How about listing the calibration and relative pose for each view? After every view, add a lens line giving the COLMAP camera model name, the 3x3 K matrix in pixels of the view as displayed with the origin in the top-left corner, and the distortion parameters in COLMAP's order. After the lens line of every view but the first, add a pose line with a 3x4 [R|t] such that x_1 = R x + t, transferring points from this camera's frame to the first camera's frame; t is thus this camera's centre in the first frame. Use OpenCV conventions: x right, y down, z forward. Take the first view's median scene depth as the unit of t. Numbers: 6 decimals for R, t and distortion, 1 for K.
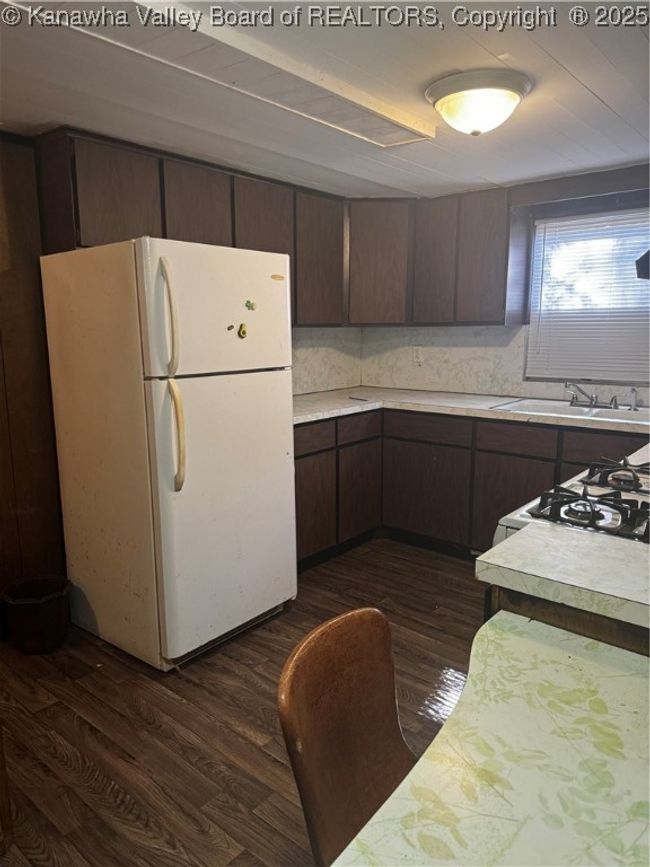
lens RADIAL K [[613.7, 0, 323.3], [0, 613.7, 435.7], [0, 0, 1]] dist [0.026819, -0.034345]
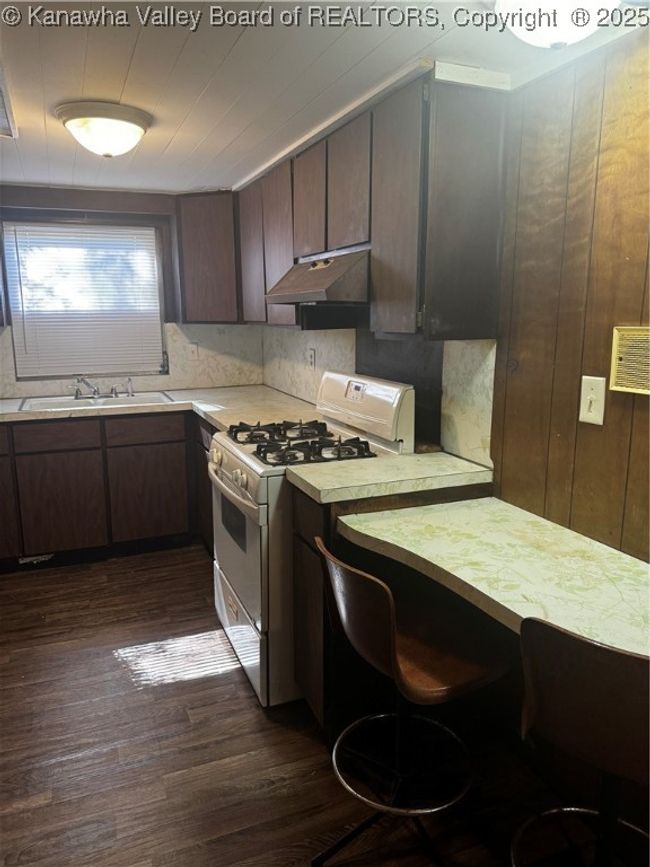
lens RADIAL K [[613.7, 0, 321.7], [0, 613.7, 431.2], [0, 0, 1]] dist [0.026819, -0.034345]
pose [[0.464028, -0.164290, 0.870452, -0.382675], [0.165958, 0.981375, 0.096756, -0.028952], [-0.870136, 0.099561, 0.482651, 0.109866]]
